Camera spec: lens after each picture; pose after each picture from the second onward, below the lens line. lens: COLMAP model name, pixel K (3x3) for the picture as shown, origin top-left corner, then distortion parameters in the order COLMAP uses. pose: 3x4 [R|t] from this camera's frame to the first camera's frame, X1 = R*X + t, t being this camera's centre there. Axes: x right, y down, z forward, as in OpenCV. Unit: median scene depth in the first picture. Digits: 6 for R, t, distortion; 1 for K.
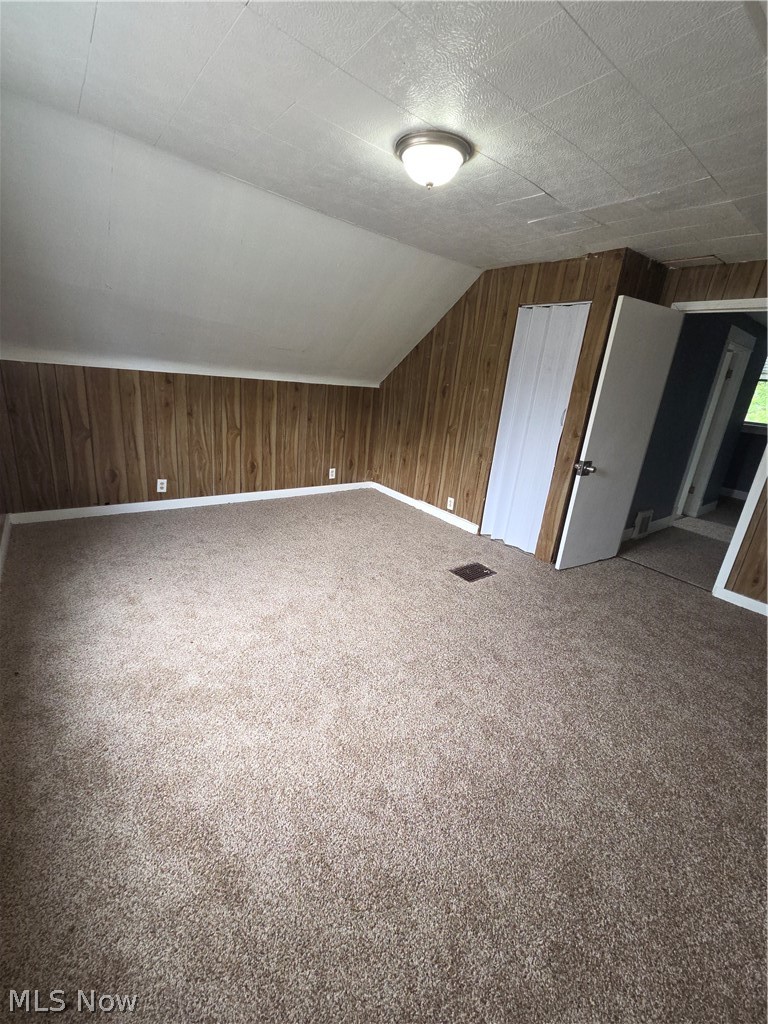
lens RADIAL K [[418.1, 0, 376.0], [0, 418.1, 508.7], [0, 0, 1]] dist [0.001880, -0.000677]
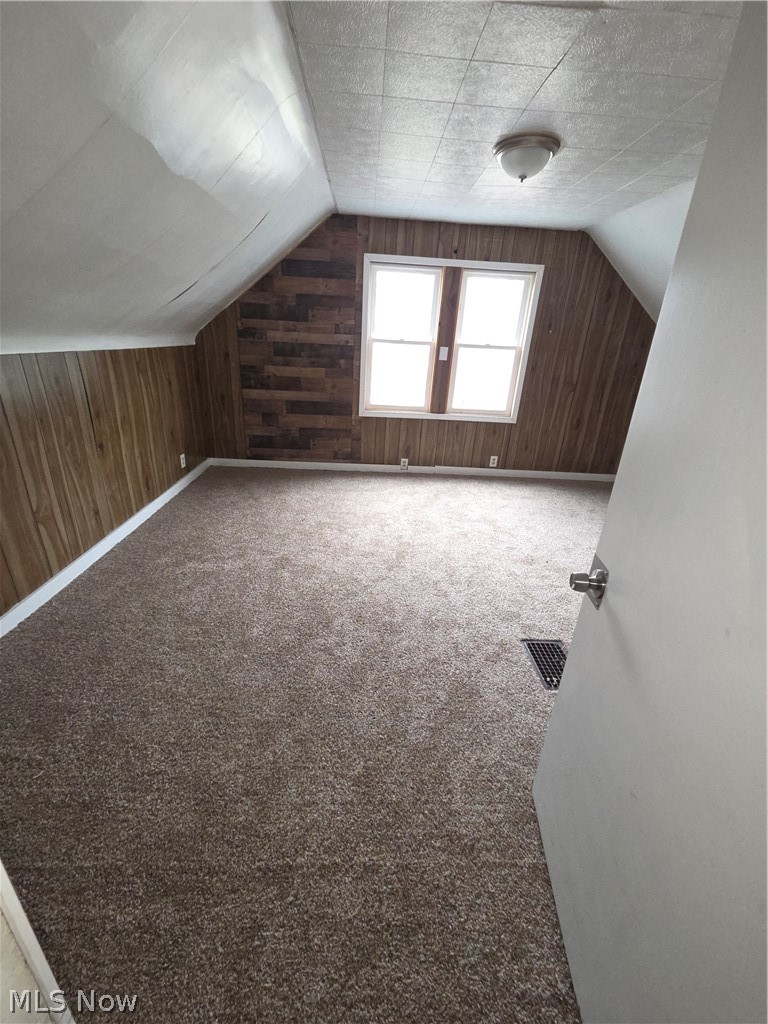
lens RADIAL K [[418.1, 0, 375.4], [0, 418.1, 508.1], [0, 0, 1]] dist [0.001880, -0.000677]
pose [[-0.585234, 0.189299, -0.788458, 0.713381], [-0.347783, 0.819790, 0.454963, -0.192648], [0.732494, 0.540473, -0.413934, 0.808775]]
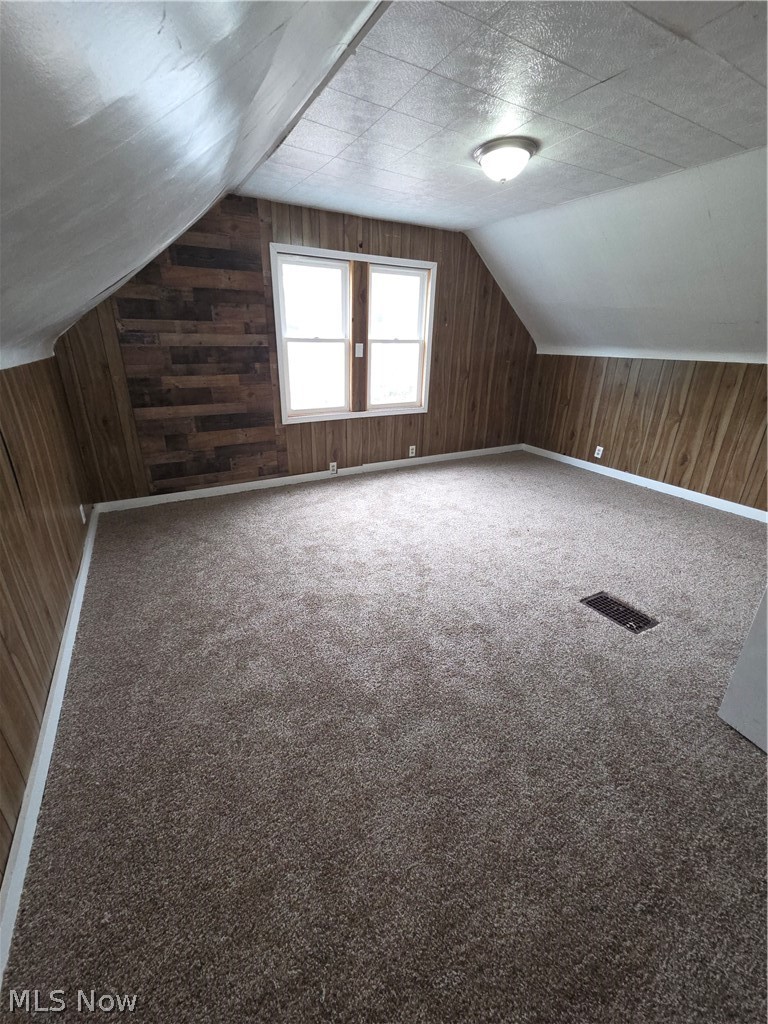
lens RADIAL K [[418.1, 0, 378.5], [0, 418.1, 508.3], [0, 0, 1]] dist [0.001880, -0.000677]
pose [[-0.151930, 0.277704, -0.948577, 0.791467], [-0.328247, 0.891071, 0.313443, -0.080104], [0.932294, 0.358989, -0.044225, 0.508839]]
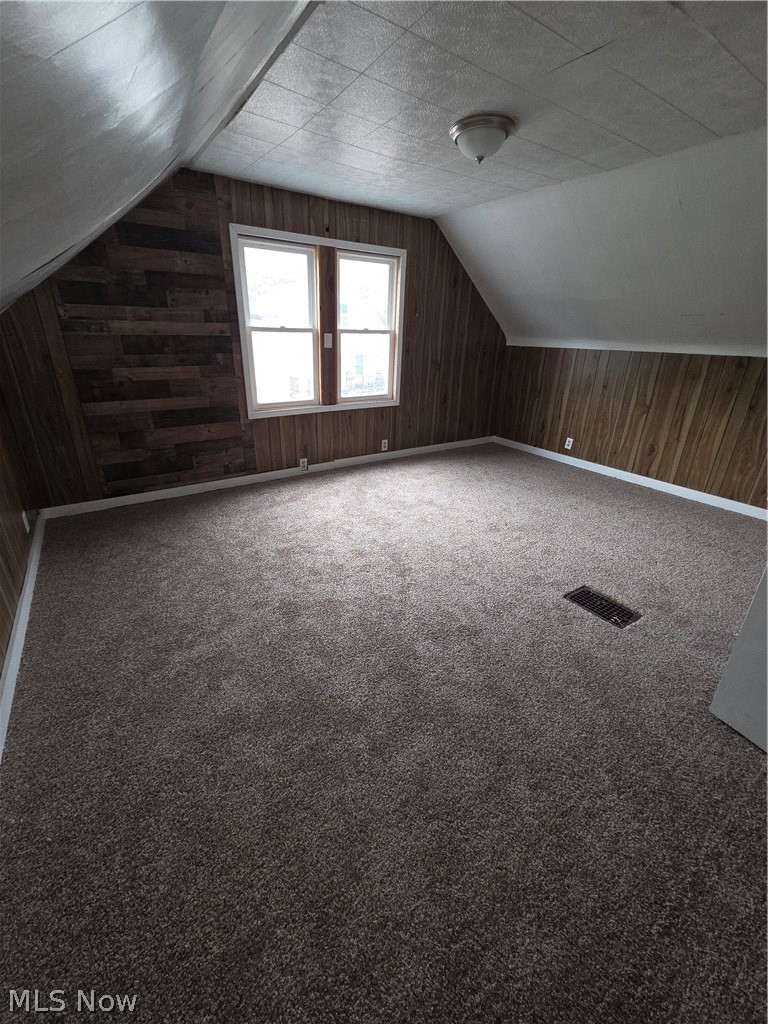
lens RADIAL K [[418.1, 0, 379.0], [0, 418.1, 508.1], [0, 0, 1]] dist [0.001880, -0.000677]
pose [[-0.071045, 0.296050, -0.952527, 0.758982], [-0.329501, 0.894367, 0.302550, -0.072970], [0.941479, 0.335353, 0.034009, 0.490532]]
